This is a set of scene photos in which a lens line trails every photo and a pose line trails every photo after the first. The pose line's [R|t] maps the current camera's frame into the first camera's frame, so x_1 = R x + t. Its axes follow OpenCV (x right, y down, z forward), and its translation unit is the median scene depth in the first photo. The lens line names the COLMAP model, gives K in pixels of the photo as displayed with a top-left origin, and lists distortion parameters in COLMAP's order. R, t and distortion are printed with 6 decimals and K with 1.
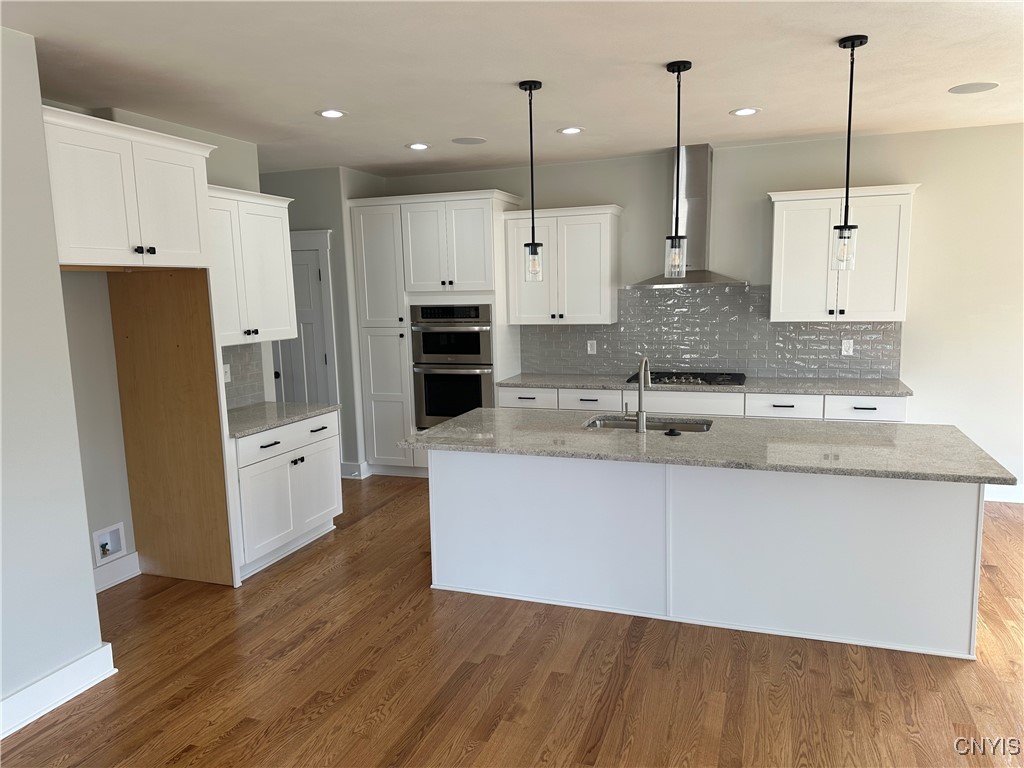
lens RADIAL K [[723.7, 0, 510.0], [0, 723.7, 387.8], [0, 0, 1]] dist [0.033845, -0.020111]
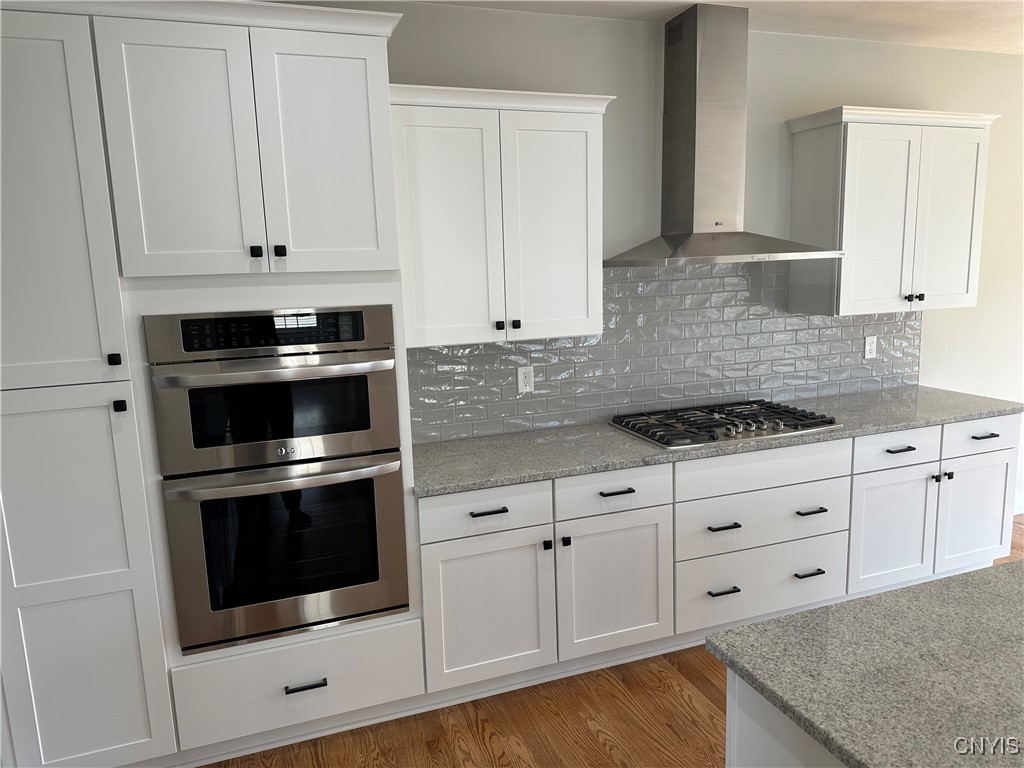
lens RADIAL K [[723.7, 0, 517.1], [0, 723.7, 380.4], [0, 0, 1]] dist [0.033845, -0.020111]
pose [[0.750351, -0.105651, 0.652542, -0.240766], [0.103525, 0.993746, 0.041852, -0.081734], [-0.652882, 0.036151, 0.756596, 0.639029]]
